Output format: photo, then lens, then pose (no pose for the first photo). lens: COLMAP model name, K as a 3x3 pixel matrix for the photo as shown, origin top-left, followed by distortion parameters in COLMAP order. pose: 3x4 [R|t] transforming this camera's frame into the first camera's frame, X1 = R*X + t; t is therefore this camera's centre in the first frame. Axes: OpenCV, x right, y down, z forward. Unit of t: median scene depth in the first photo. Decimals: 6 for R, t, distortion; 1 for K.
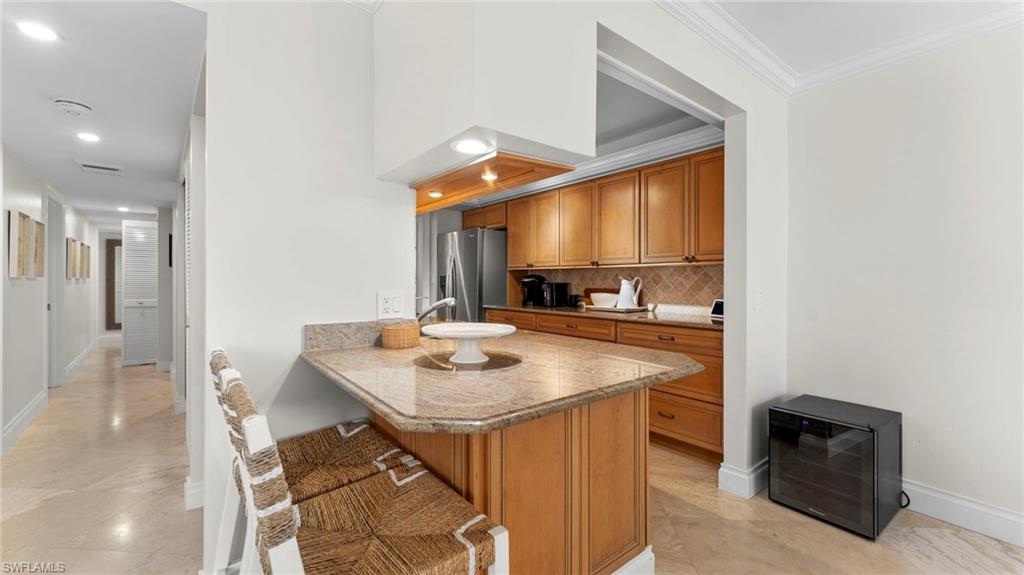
lens RADIAL K [[412.4, 0, 509.6], [0, 412.4, 282.5], [0, 0, 1]] dist [-0.000354, -0.000013]
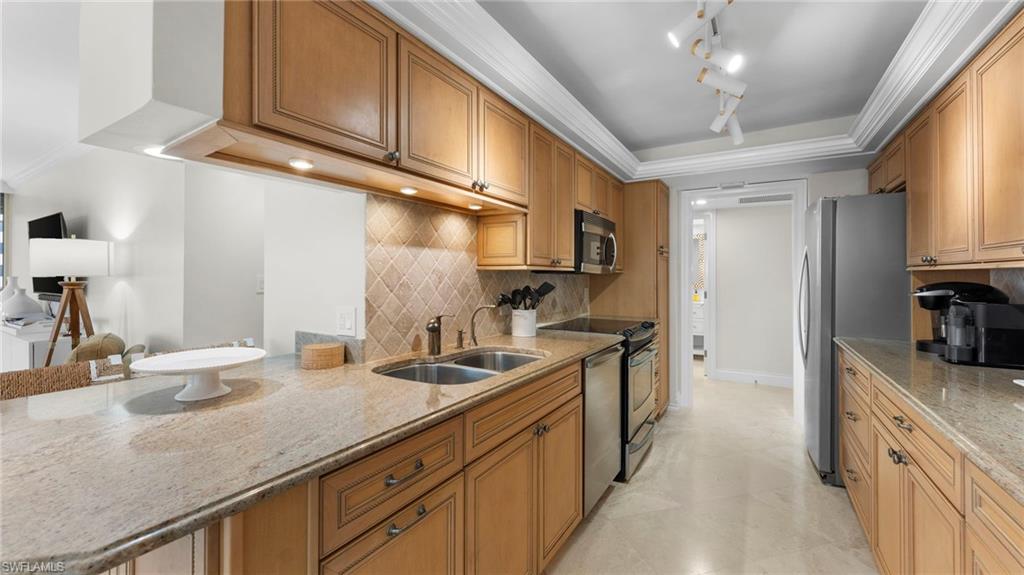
lens RADIAL K [[410.6, 0, 514.0], [0, 410.6, 273.6], [0, 0, 1]] dist [0.001070, 0.000170]
pose [[0.360666, -0.005395, -0.932679, 0.354285], [-0.006787, 0.999942, -0.008409, -0.025218], [0.932670, 0.009363, 0.360608, 0.501126]]
